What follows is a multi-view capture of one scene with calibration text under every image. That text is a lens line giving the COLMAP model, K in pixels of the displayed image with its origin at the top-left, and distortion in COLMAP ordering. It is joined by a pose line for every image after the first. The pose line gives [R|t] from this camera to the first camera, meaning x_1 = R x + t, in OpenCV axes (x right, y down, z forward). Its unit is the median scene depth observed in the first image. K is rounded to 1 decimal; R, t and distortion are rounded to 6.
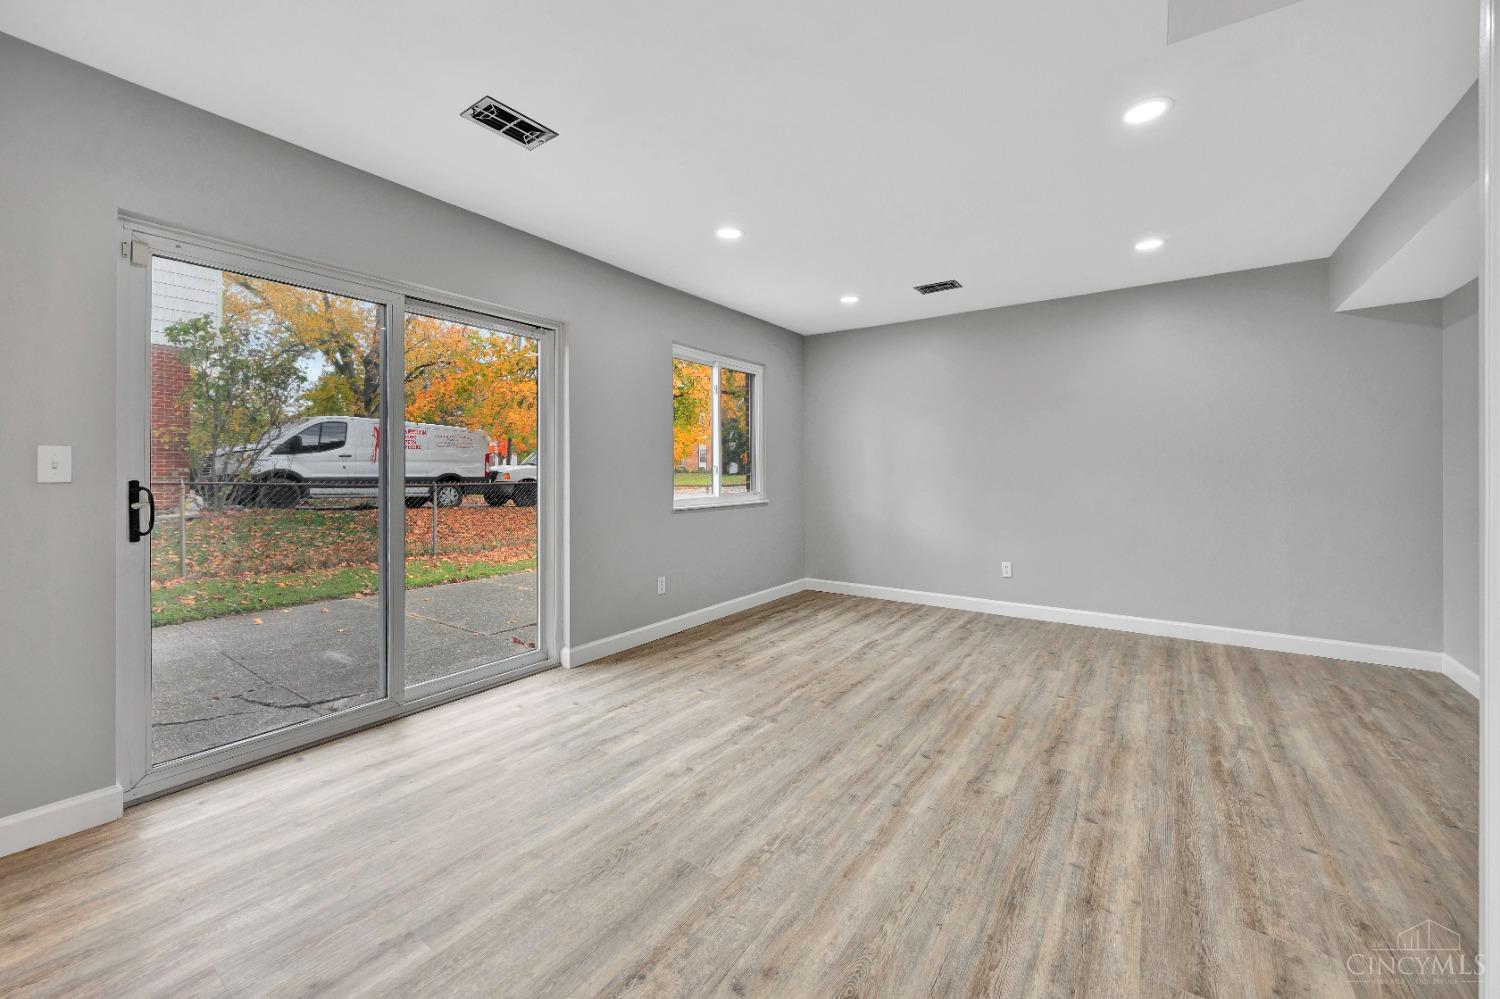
lens RADIAL K [[580.2, 0, 746.6], [0, 580.2, 475.5], [0, 0, 1]] dist [0.000104, -0.000051]
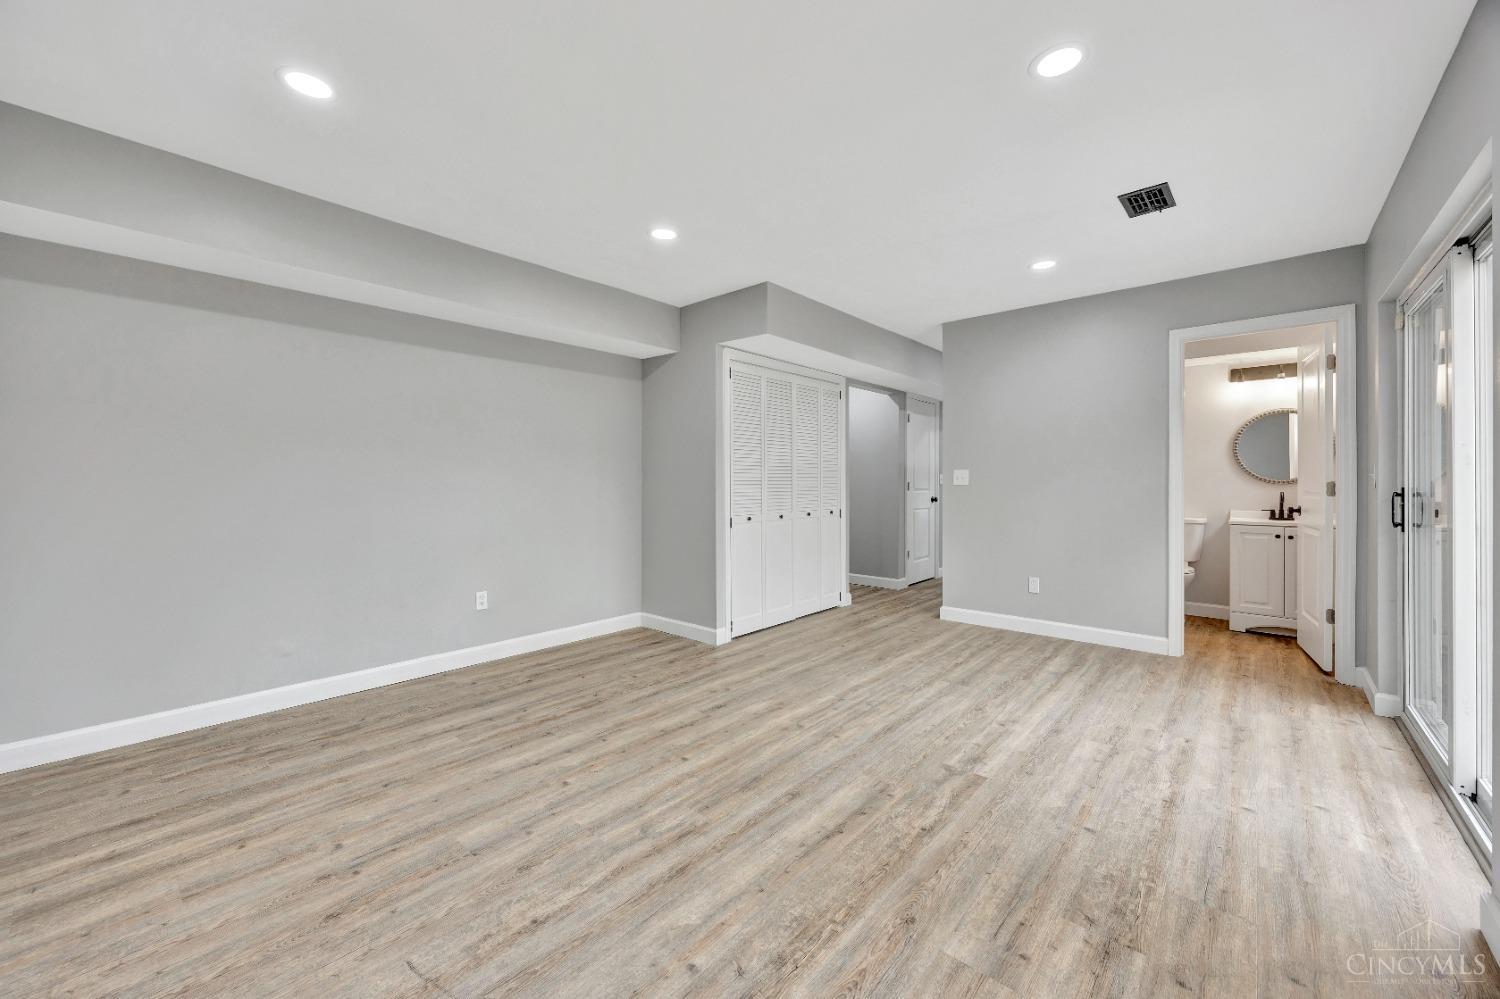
lens RADIAL K [[580.2, 0, 746.6], [0, 580.2, 475.5], [0, 0, 1]] dist [0.000104, -0.000051]
pose [[-0.993913, 0.003144, 0.110127, 0.268629], [0.002804, 0.999991, -0.003241, -0.014609], [-0.110136, -0.002913, -0.993912, 2.038668]]
